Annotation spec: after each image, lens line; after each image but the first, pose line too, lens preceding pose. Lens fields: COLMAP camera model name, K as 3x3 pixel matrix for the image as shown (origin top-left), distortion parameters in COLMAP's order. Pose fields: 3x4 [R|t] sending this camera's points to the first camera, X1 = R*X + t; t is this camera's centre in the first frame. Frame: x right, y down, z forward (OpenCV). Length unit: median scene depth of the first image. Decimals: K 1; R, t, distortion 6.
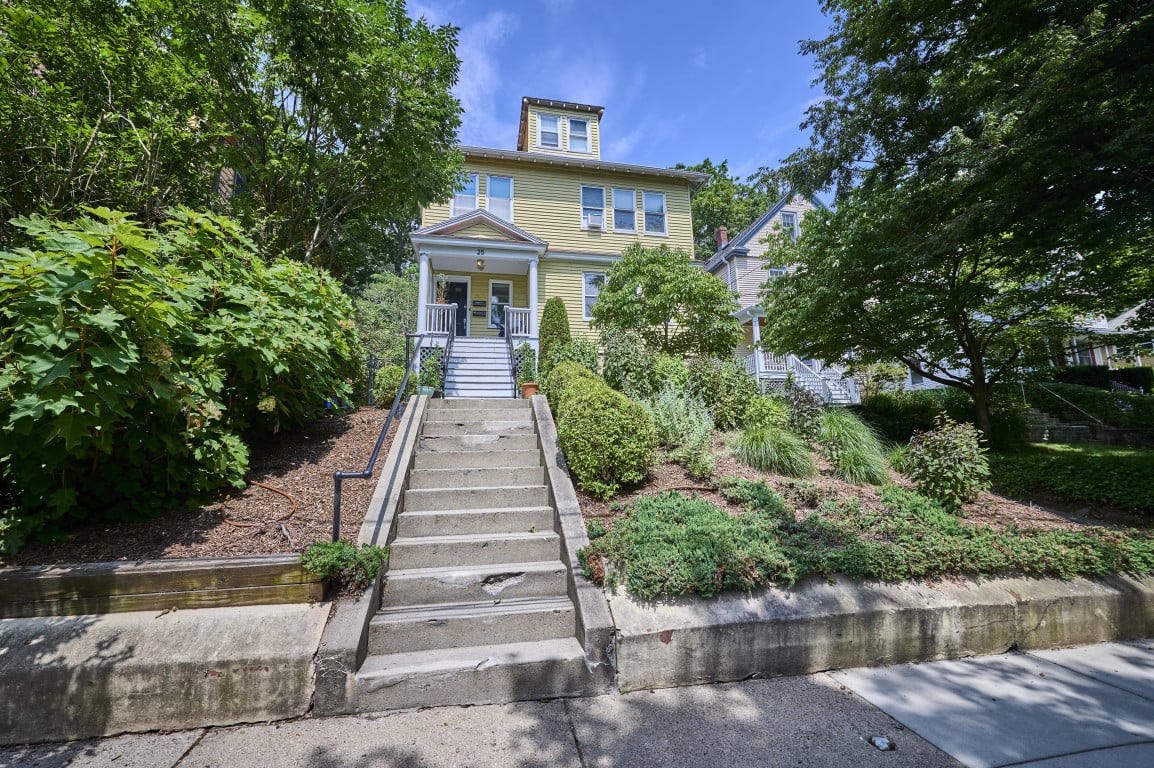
lens RADIAL K [[428.9, 0, 577.0], [0, 428.9, 384.0], [0, 0, 1]] dist [-0.000547, -0.000020]
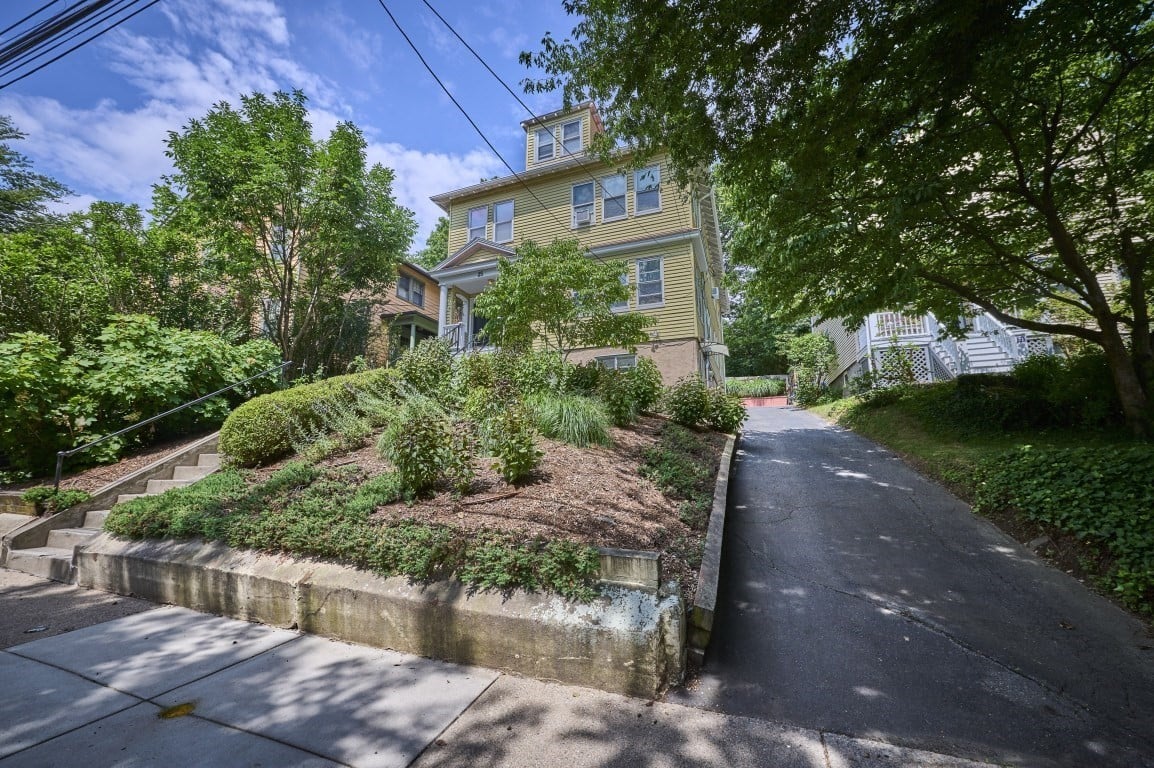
lens RADIAL K [[428.9, 0, 577.0], [0, 428.9, 384.0], [0, 0, 1]] dist [-0.000547, -0.000020]
pose [[0.859083, -0.076289, -0.506119, 1.987586], [0.079810, 0.996701, -0.014766, 0.096391], [0.505576, -0.027708, 0.862337, 0.431900]]
